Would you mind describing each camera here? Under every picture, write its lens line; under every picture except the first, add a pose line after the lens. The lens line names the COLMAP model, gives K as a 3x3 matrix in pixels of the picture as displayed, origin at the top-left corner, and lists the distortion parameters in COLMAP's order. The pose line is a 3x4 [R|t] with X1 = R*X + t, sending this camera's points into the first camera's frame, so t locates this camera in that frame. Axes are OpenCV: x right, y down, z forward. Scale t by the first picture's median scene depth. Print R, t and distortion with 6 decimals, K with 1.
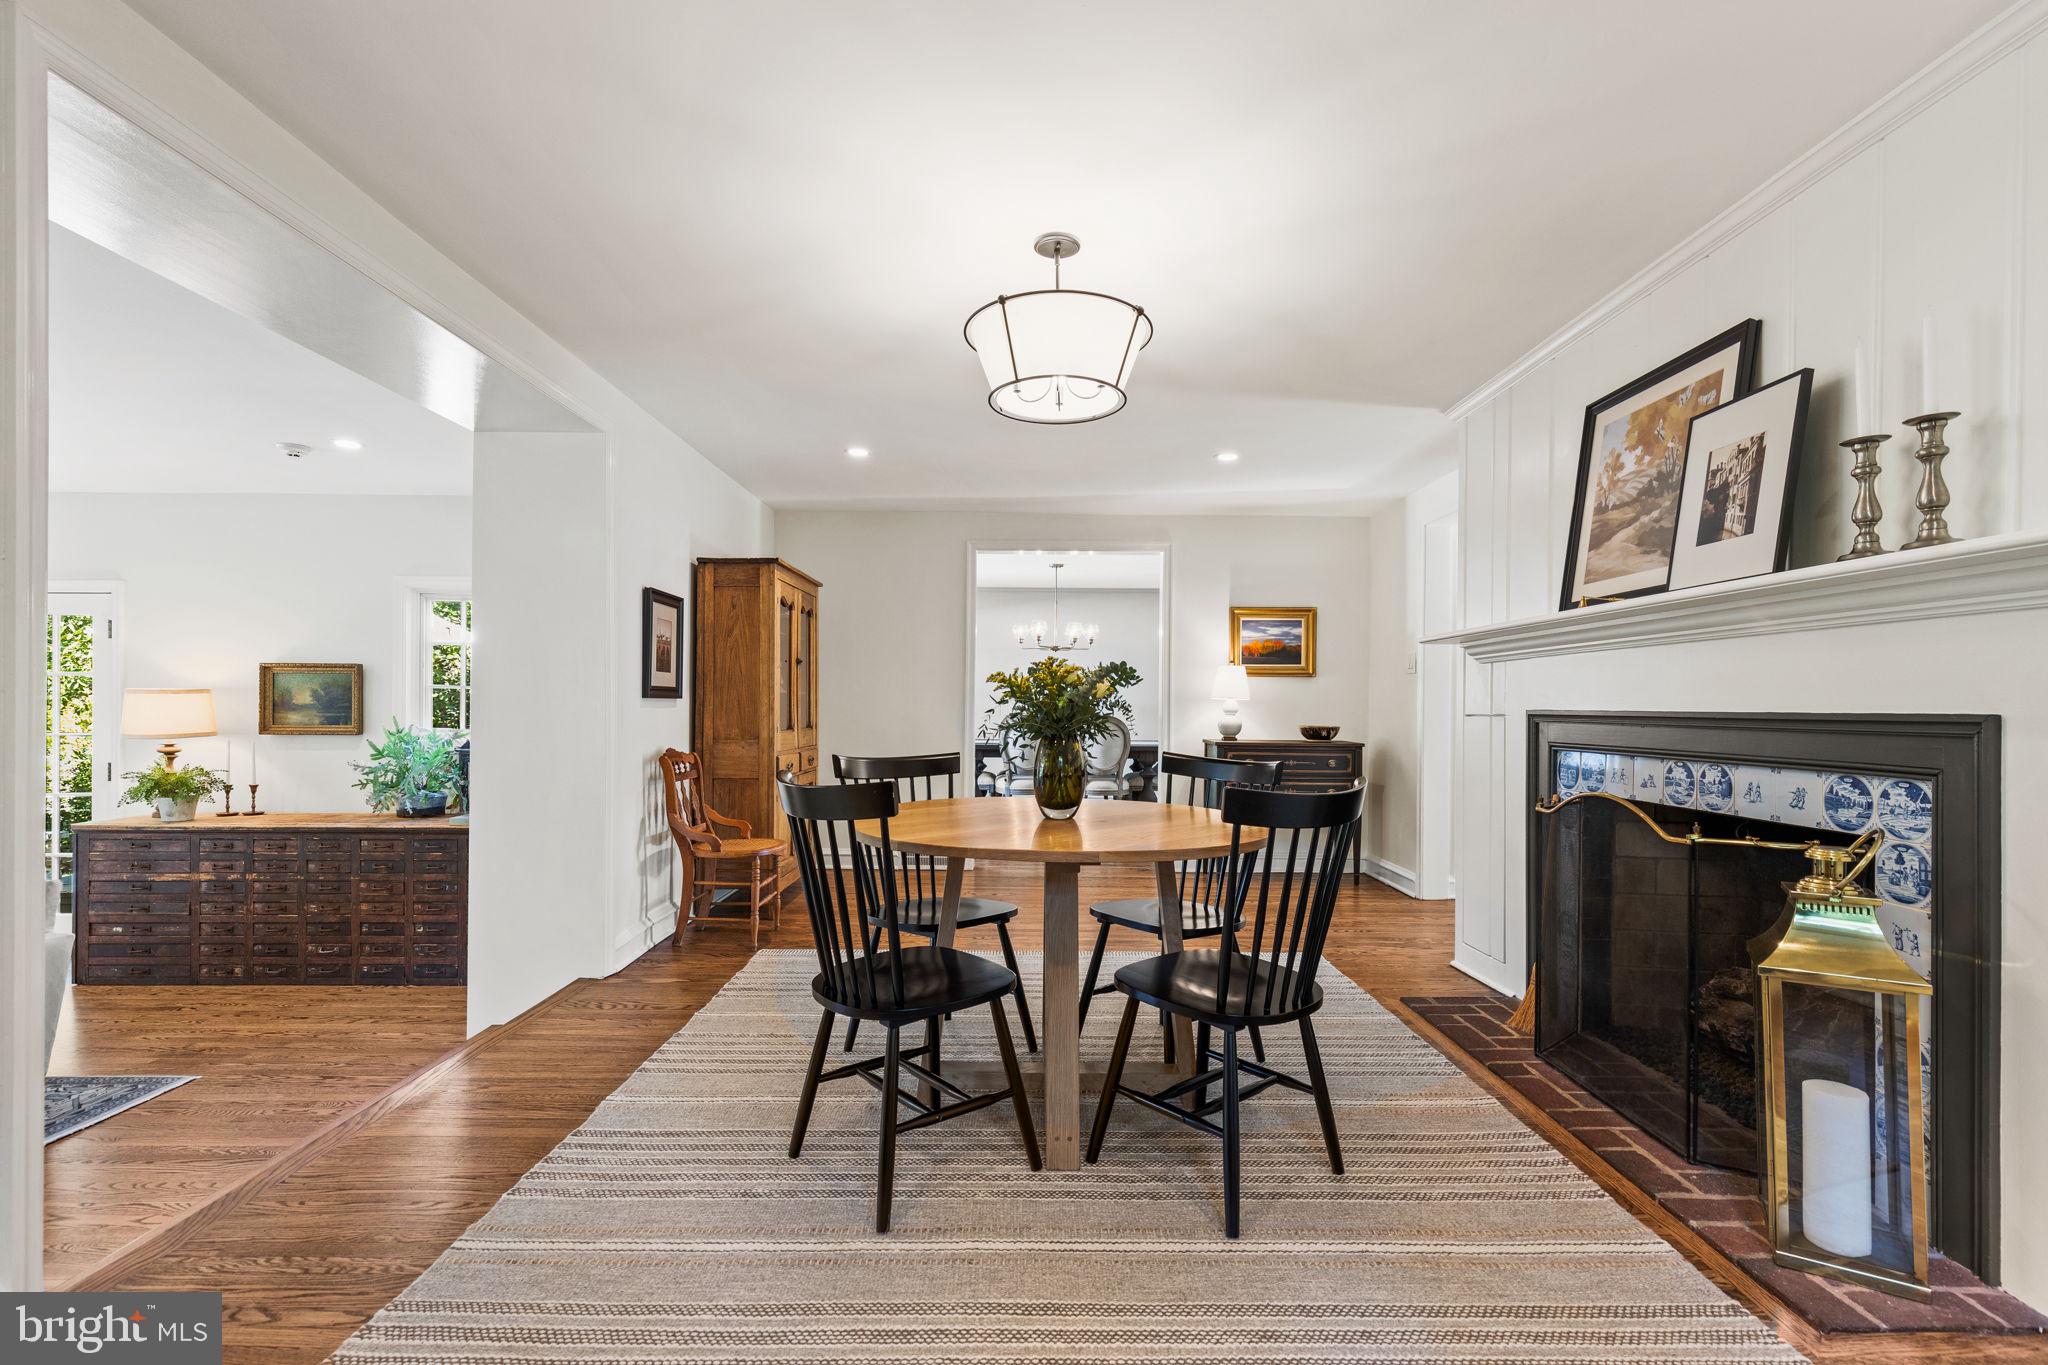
lens RADIAL K [[948.2, 0, 1020.5], [0, 948.2, 708.5], [0, 0, 1]] dist [0.008531, 0.000943]
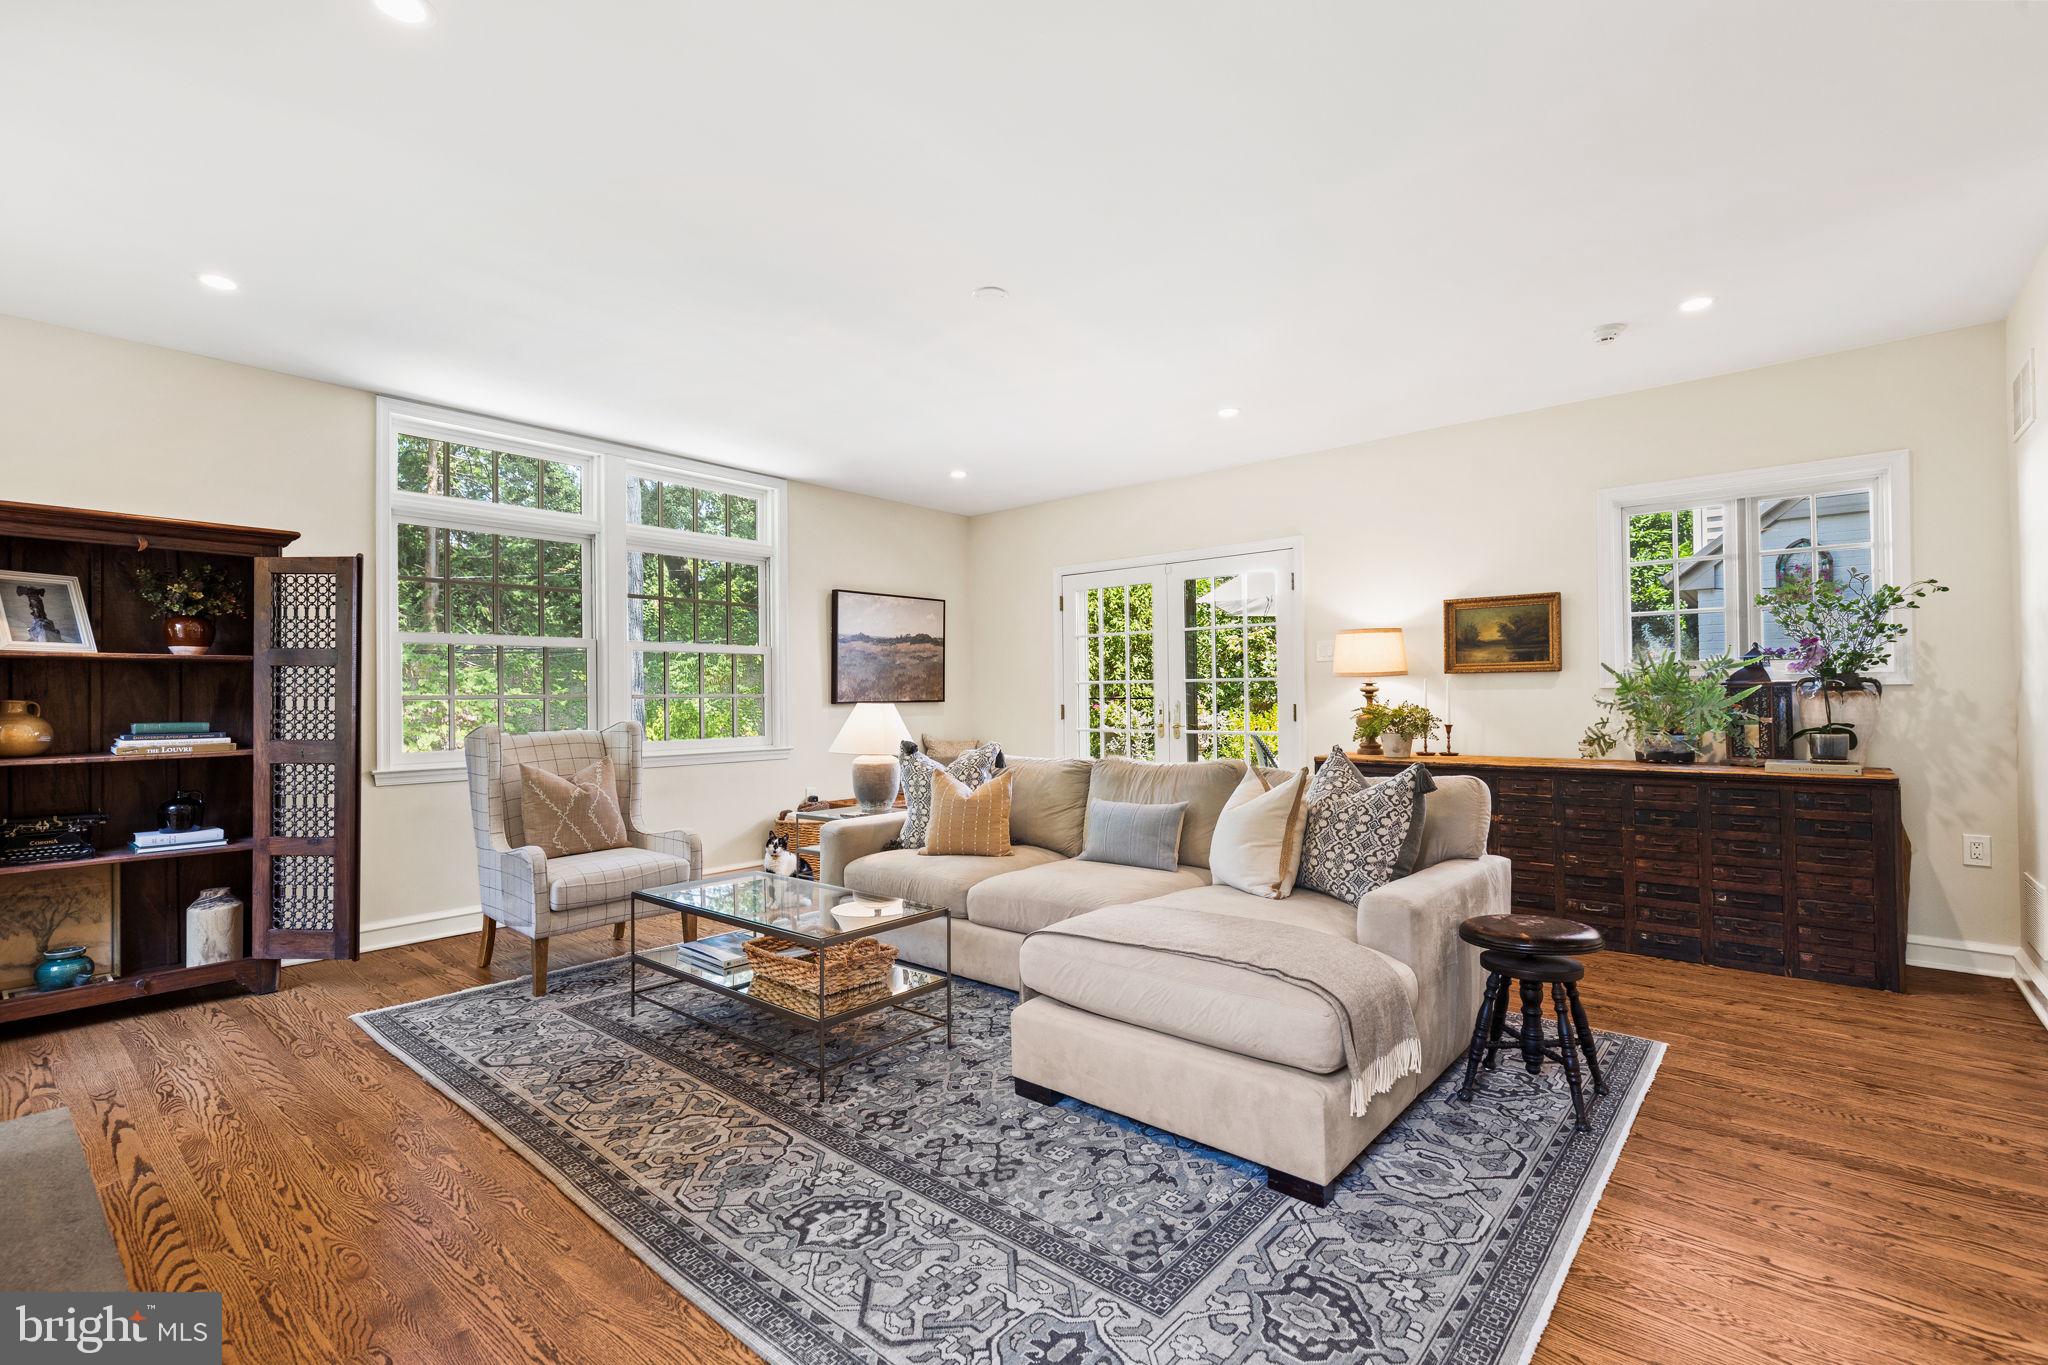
lens RADIAL K [[918.1, 0, 1020.9], [0, 918.1, 687.3], [0, 0, 1]] dist [0.006560, 0.000190]
pose [[0.765595, -0.020233, -0.643005, -0.791868], [0.013079, 0.999788, -0.015886, 0.075846], [0.643190, 0.003752, 0.765698, 0.006985]]
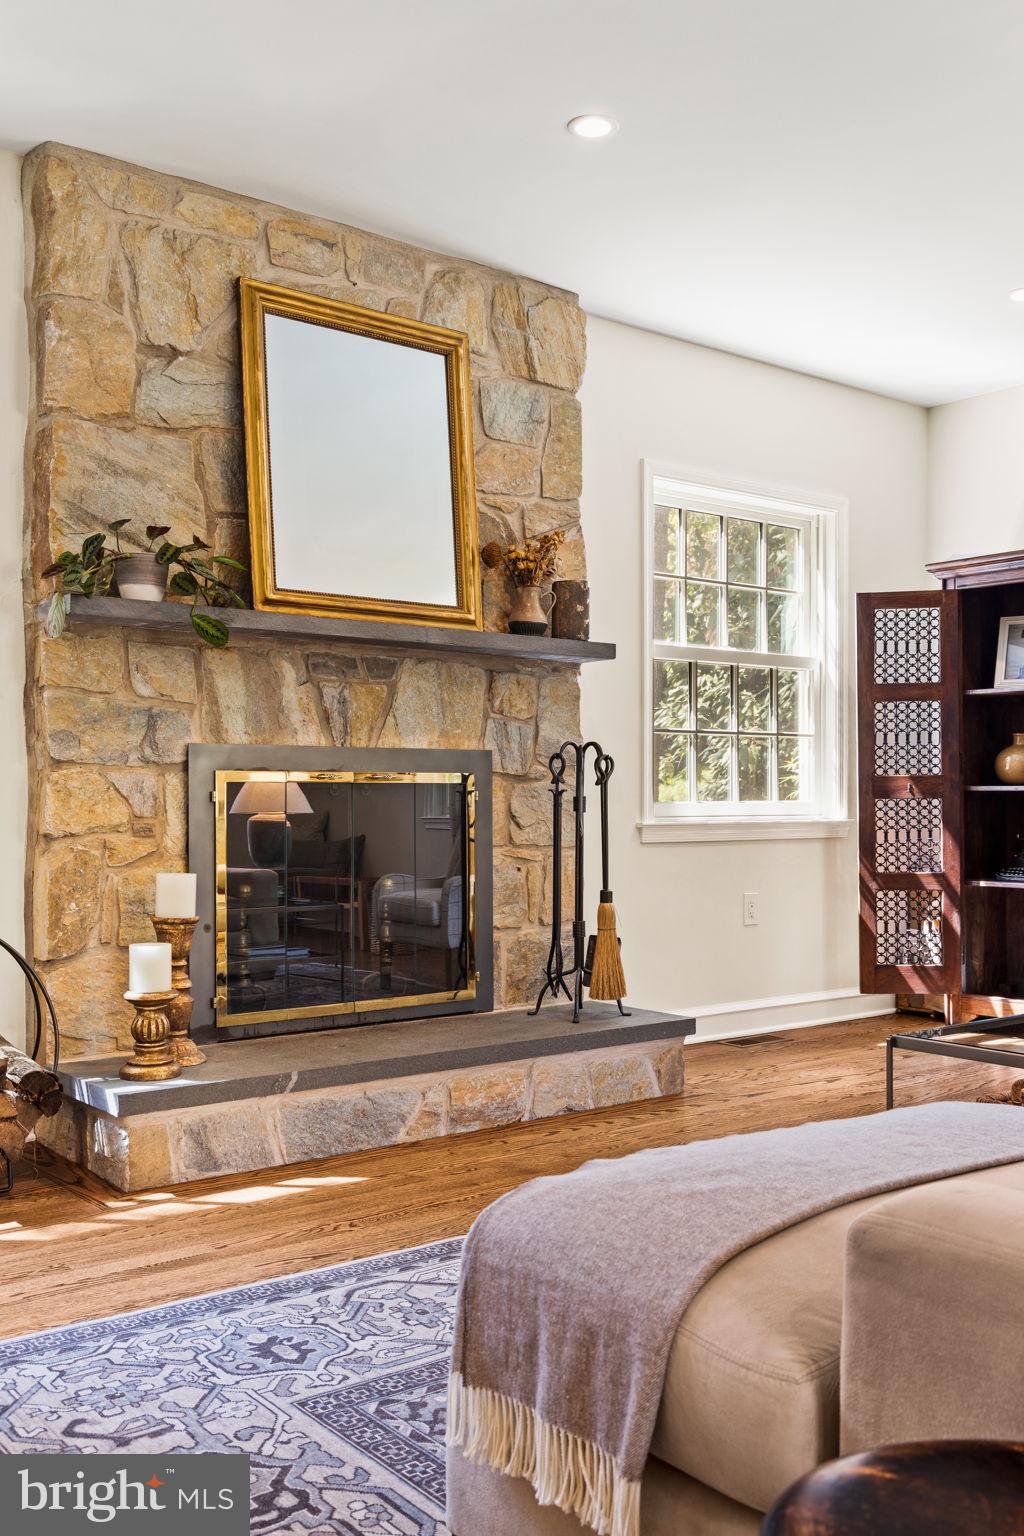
lens RADIAL K [[1433.4, 0, 518.9], [0, 1433.4, 799.4], [0, 0, 1]] dist [0.009737, -0.004696]
pose [[-0.780533, -0.005179, -0.625093, -0.740906], [-0.005683, 0.999983, -0.001189, 0.138294], [0.625089, 0.002624, -0.780549, 0.956589]]
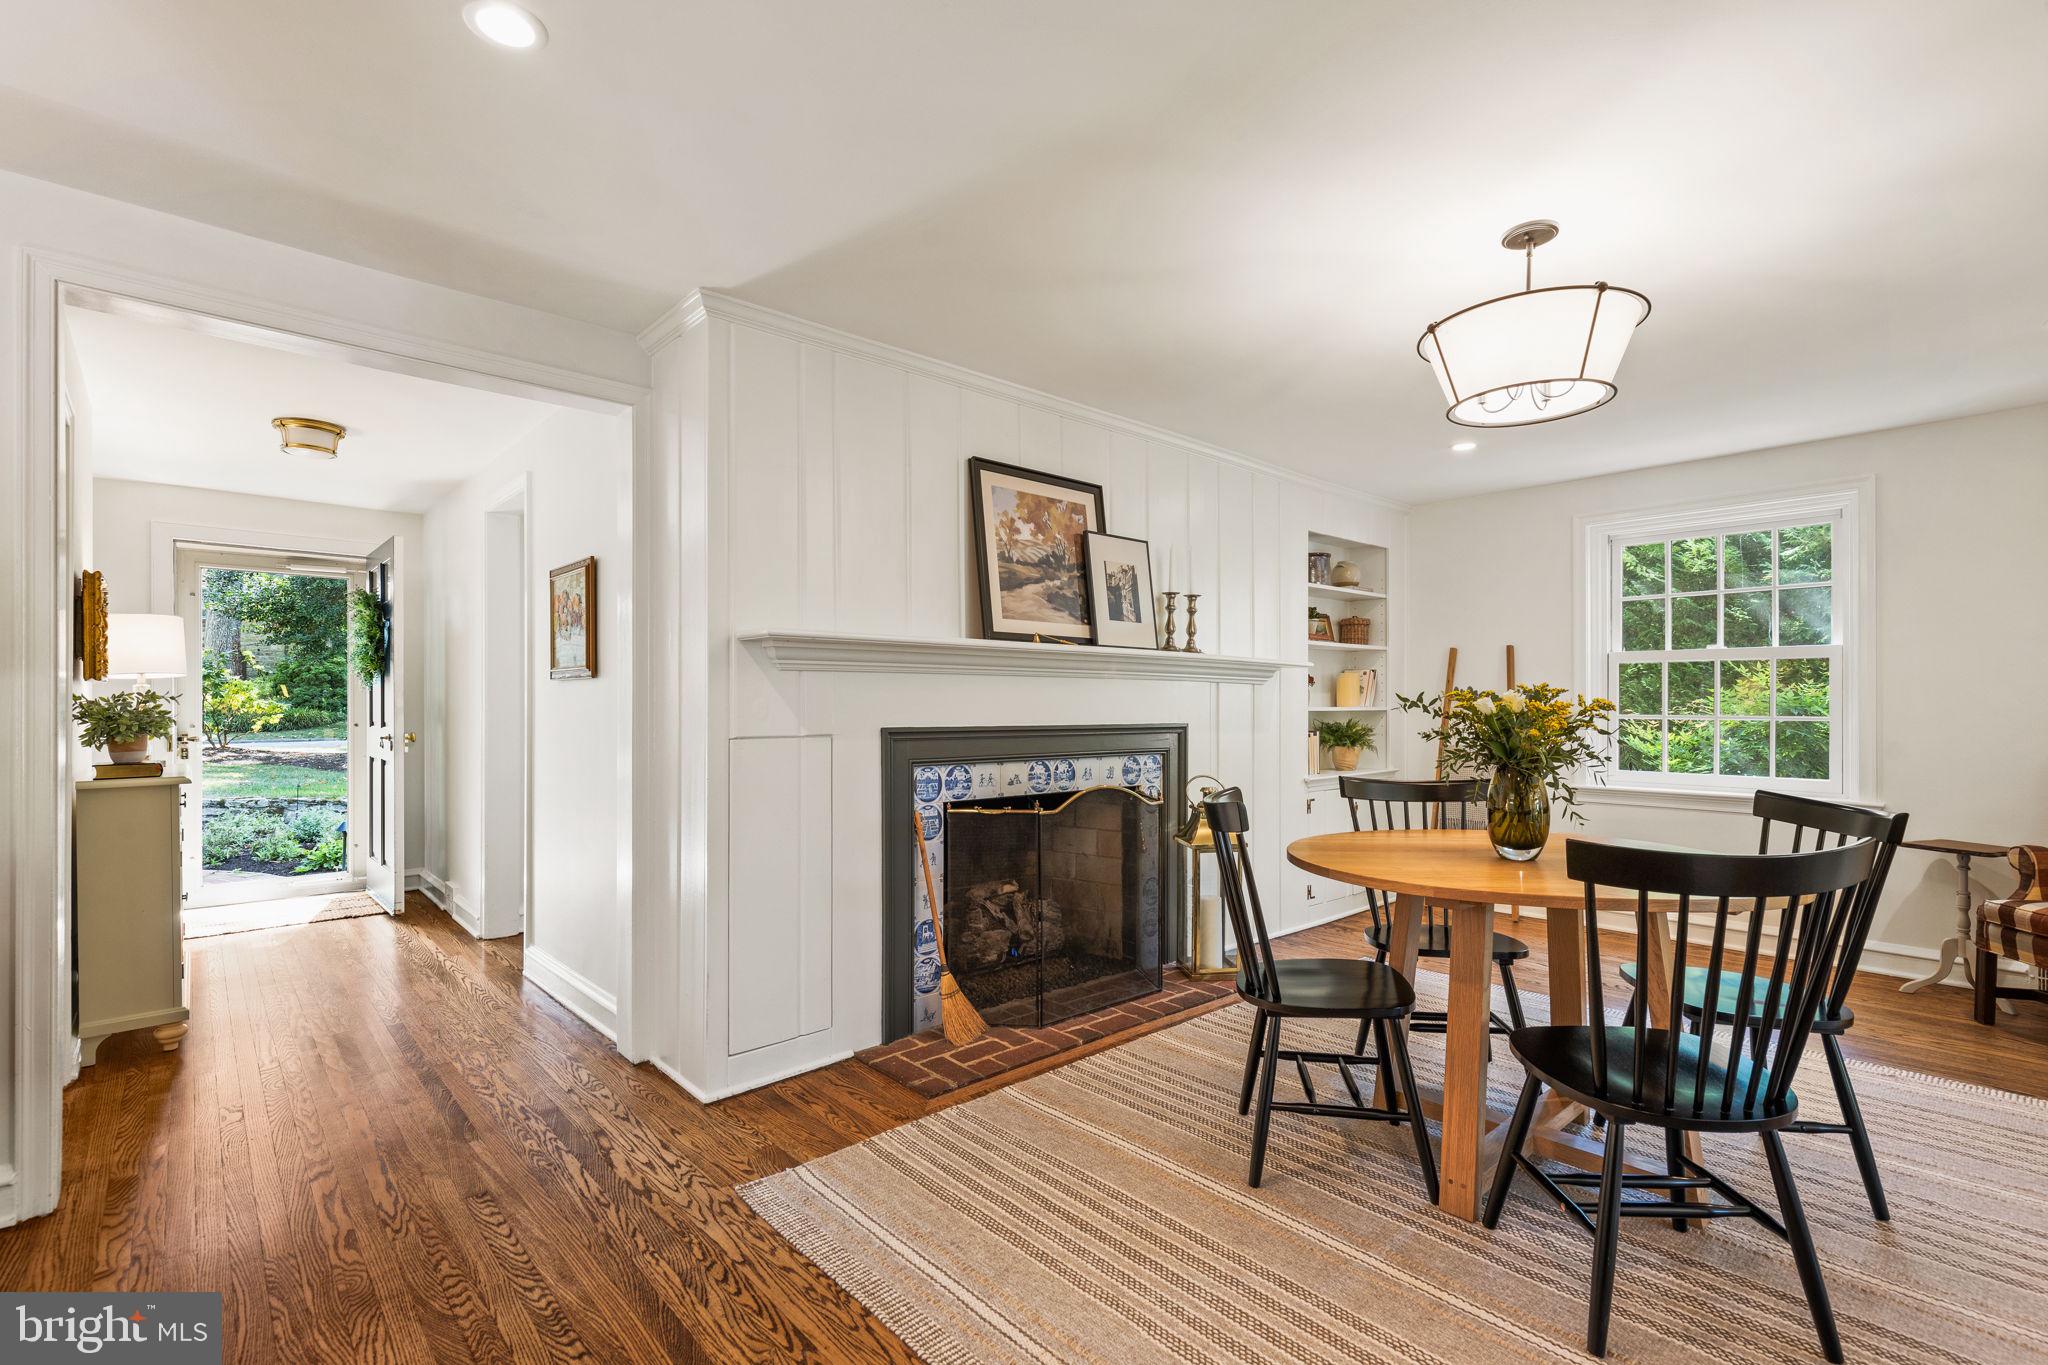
lens RADIAL K [[937.4, 0, 1025.0], [0, 937.4, 698.5], [0, 0, 1]] dist [0.010877, 0.000263]
pose [[-0.675158, -0.004180, 0.737662, -0.229661], [-0.006367, 0.999980, -0.000162, -0.026800], [-0.737646, -0.004806, -0.675171, 1.465330]]
